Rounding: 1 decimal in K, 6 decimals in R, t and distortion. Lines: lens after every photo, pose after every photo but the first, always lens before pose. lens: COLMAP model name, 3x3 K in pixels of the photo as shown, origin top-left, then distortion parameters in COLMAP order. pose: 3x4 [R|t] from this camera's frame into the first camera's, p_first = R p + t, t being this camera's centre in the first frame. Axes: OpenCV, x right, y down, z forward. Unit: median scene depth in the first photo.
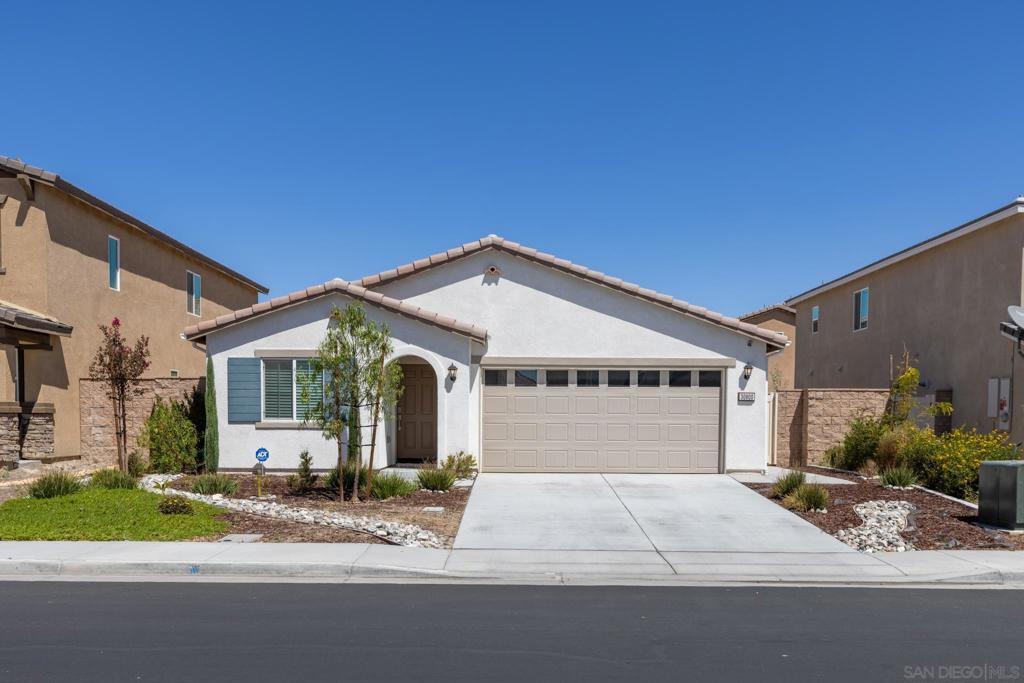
lens RADIAL K [[946.2, 0, 512.0], [0, 946.2, 341.5], [0, 0, 1]] dist [0.000197, 0.002529]
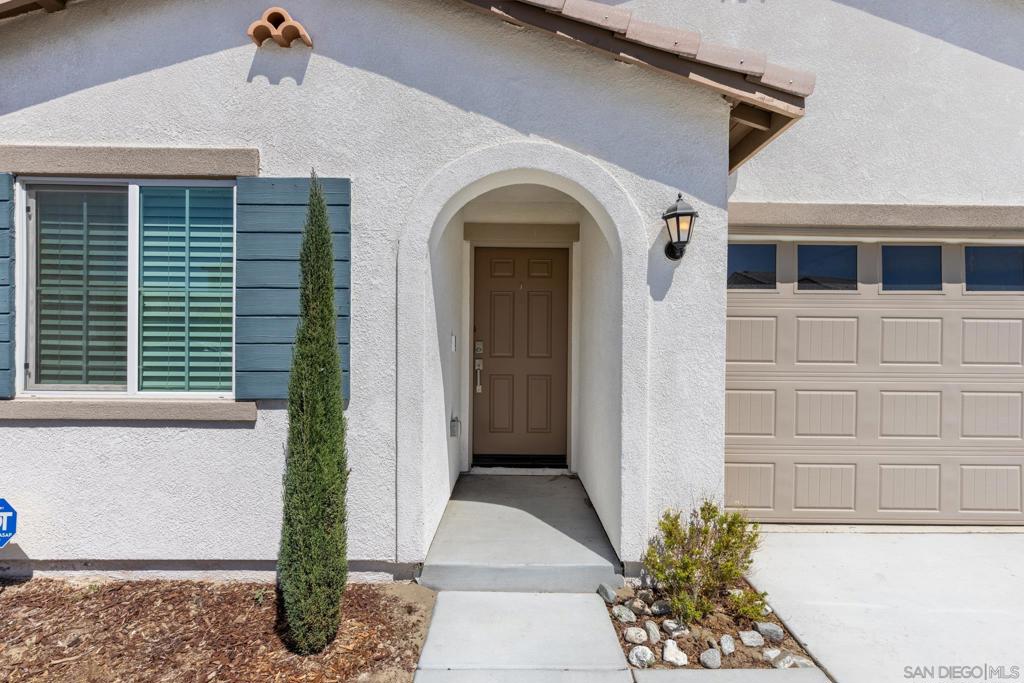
lens RADIAL K [[460.6, 0, 512.8], [0, 460.6, 313.6], [0, 0, 1]] dist [0.000196, 0.000007]
pose [[0.999992, 0.004020, 0.000105, -0.109075], [-0.004022, 0.999520, 0.030721, 0.052464], [0.000019, -0.030721, 0.999528, 0.830375]]
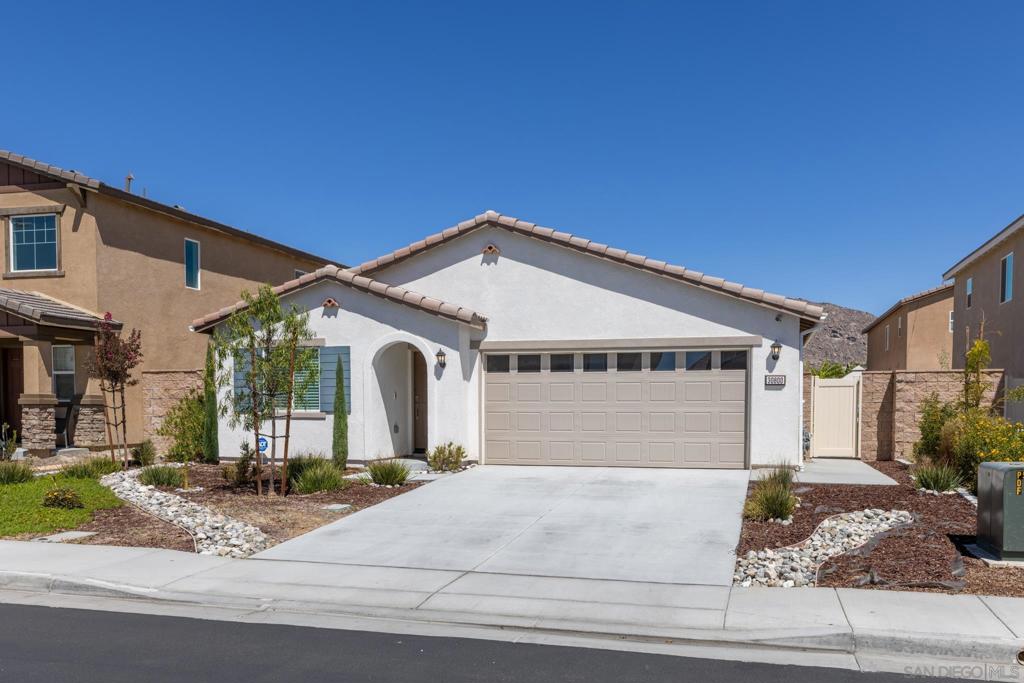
lens RADIAL K [[871.9, 0, 512.0], [0, 871.9, 341.5], [0, 0, 1]] dist [0.001106, -0.001364]
pose [[0.963369, -0.025510, -0.266963, 0.229810], [0.027274, 0.999624, 0.002900, 0.014532], [0.266788, -0.010075, 0.963702, 0.174753]]
